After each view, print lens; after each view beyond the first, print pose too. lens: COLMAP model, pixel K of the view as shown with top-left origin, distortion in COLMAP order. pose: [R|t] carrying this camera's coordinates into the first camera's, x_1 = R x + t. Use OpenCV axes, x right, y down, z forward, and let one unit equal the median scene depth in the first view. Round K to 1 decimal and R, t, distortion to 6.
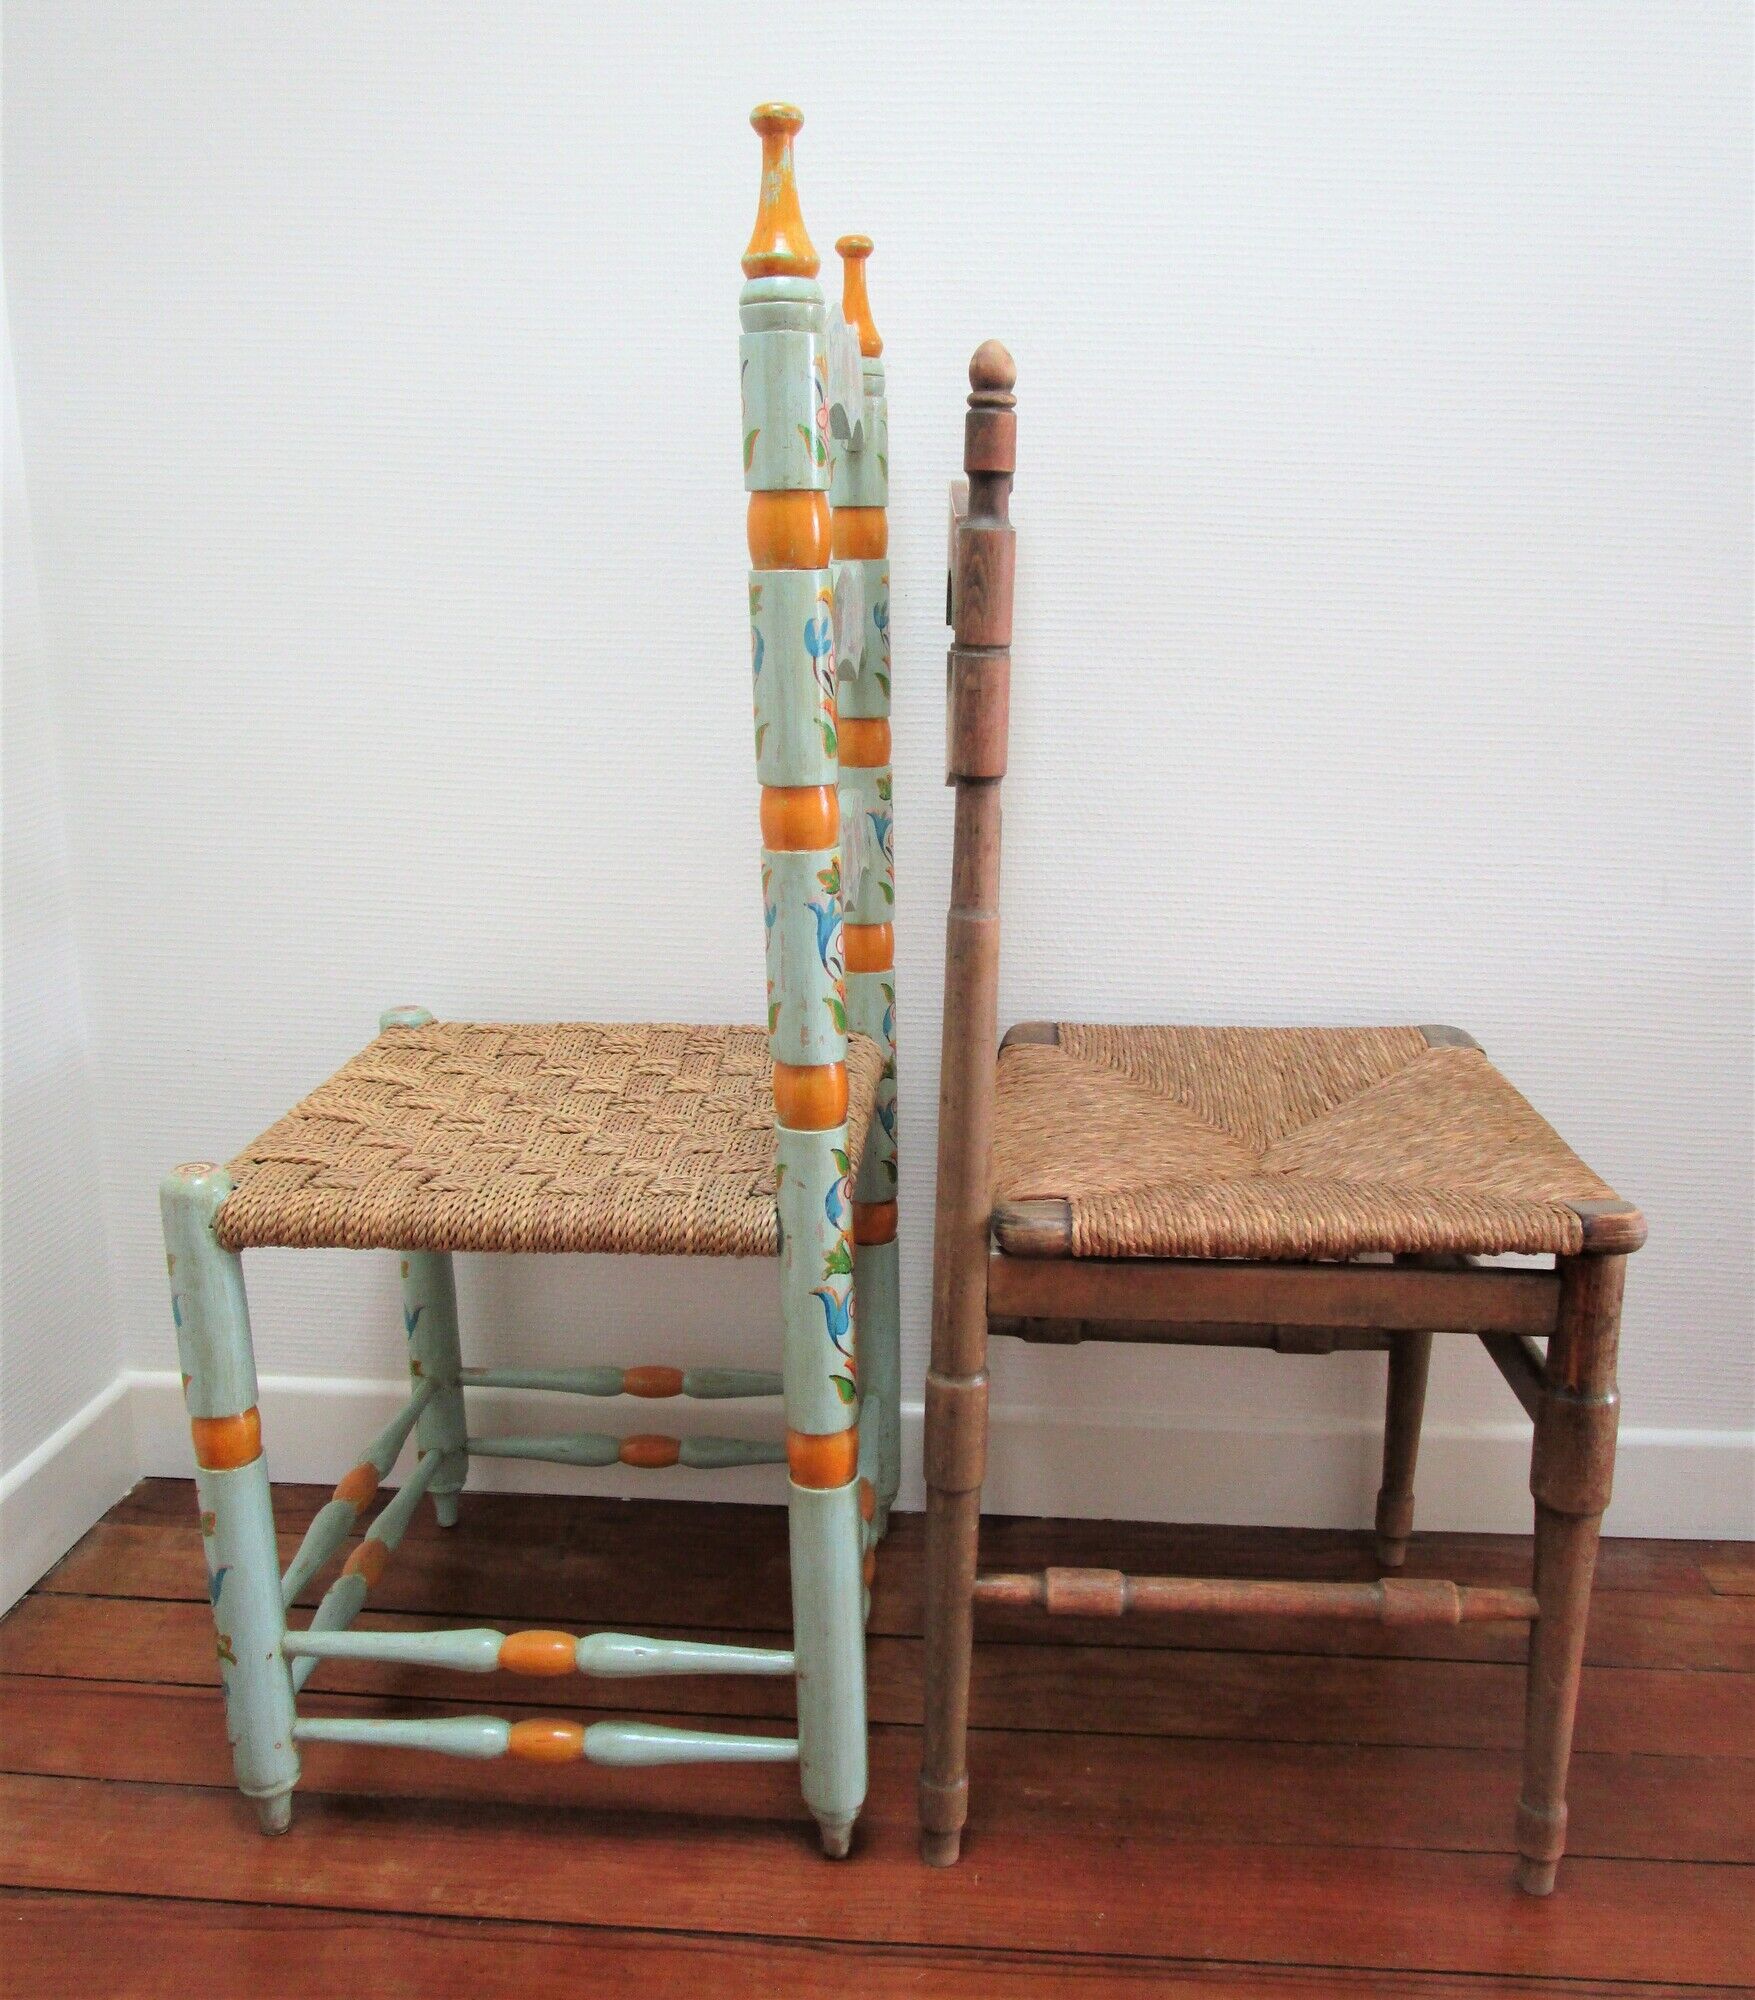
lens RADIAL K [[1819.9, 0, 900.5], [0, 1819.9, 1029.8], [0, 0, 1]] dist [-0.026553, 0.000000]
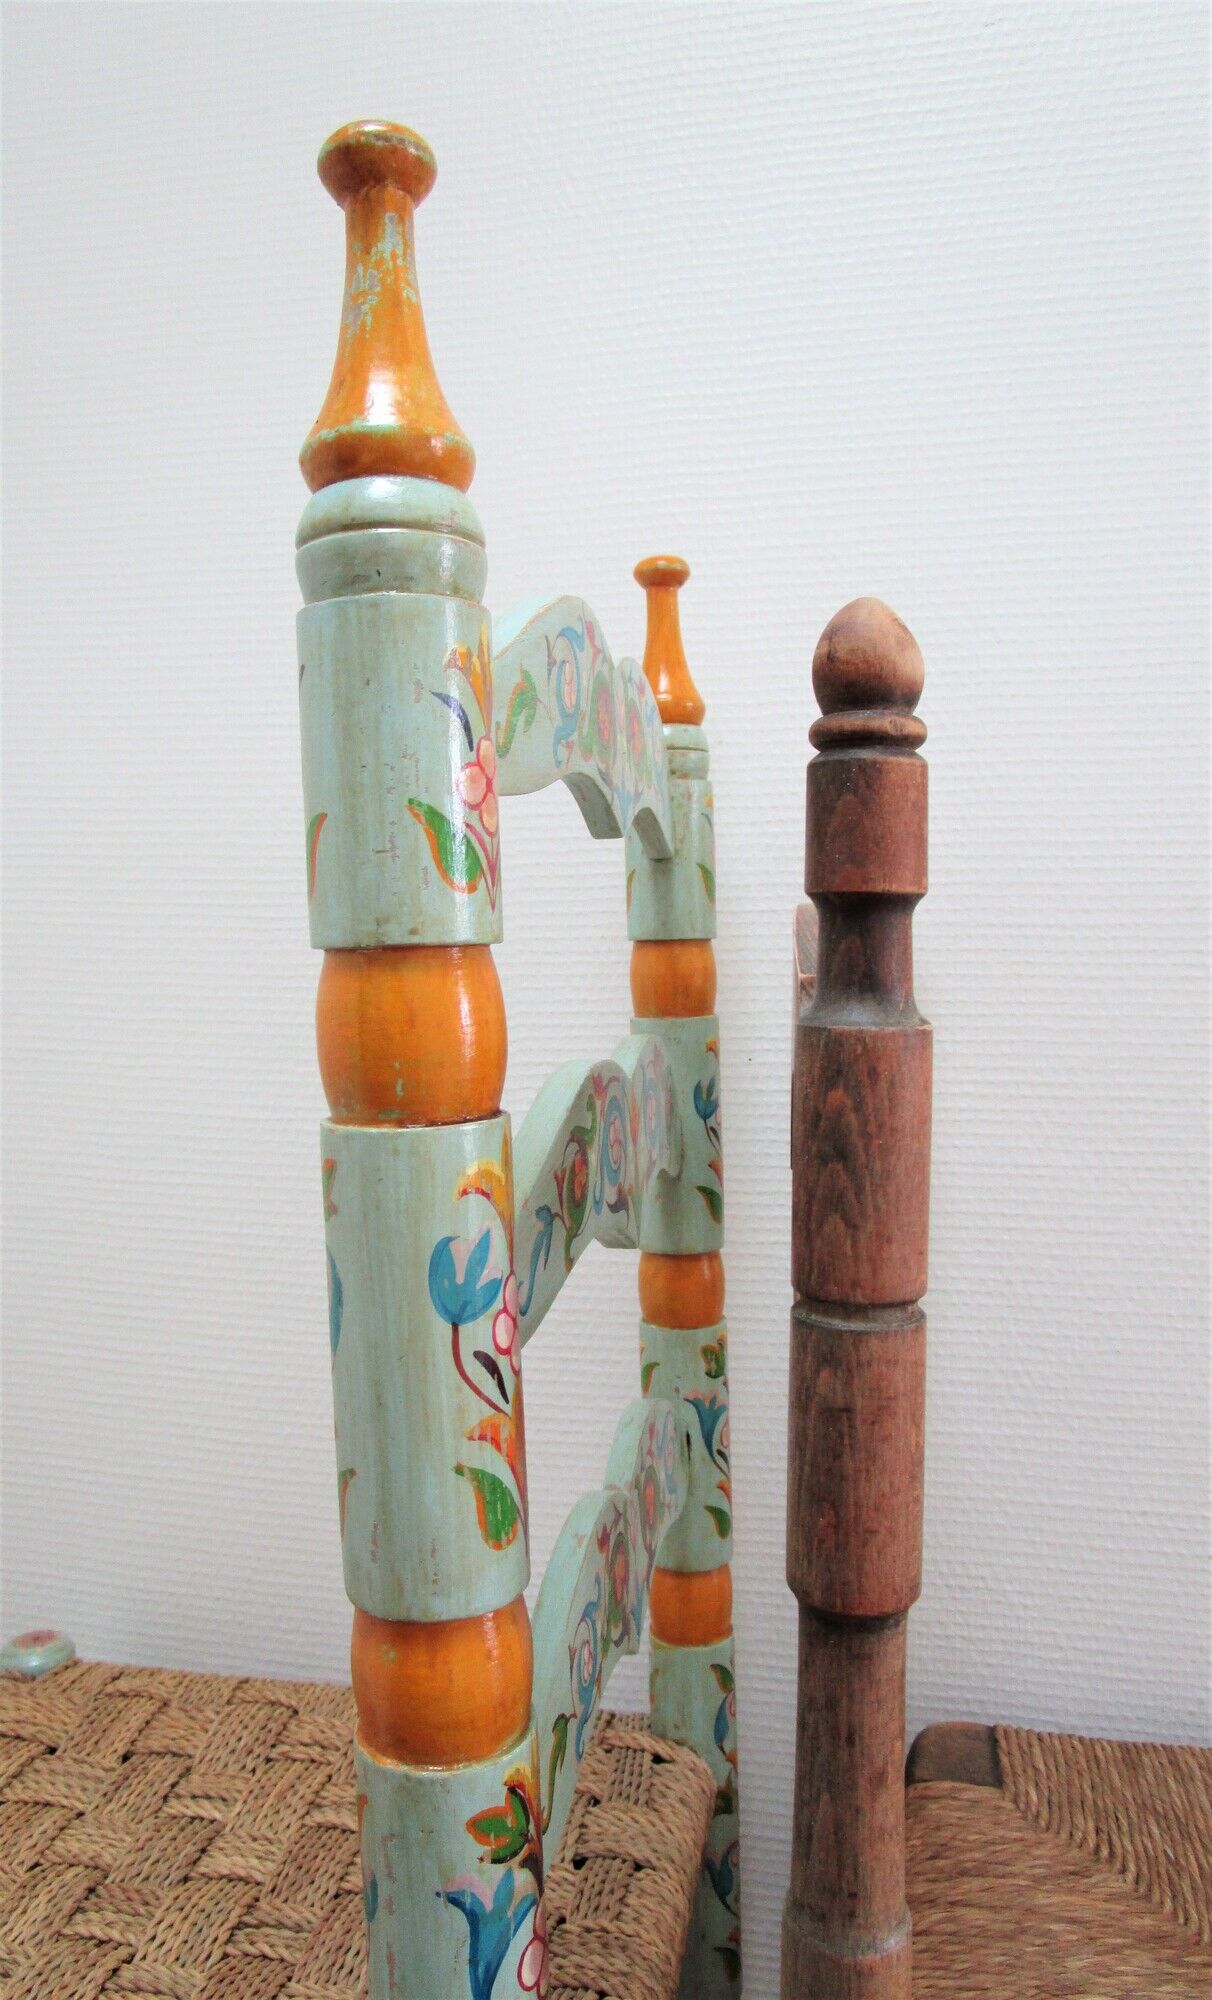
lens RADIAL K [[1402.3, 0, 616.0], [0, 1402.3, 1010.0], [0, 0, 1]] dist [-0.011845, -0.006092]
pose [[0.990693, -0.009546, -0.135781, 0.033526], [-0.018227, 0.979250, -0.201836, -0.202737], [0.134890, 0.202432, 0.969962, 0.644372]]
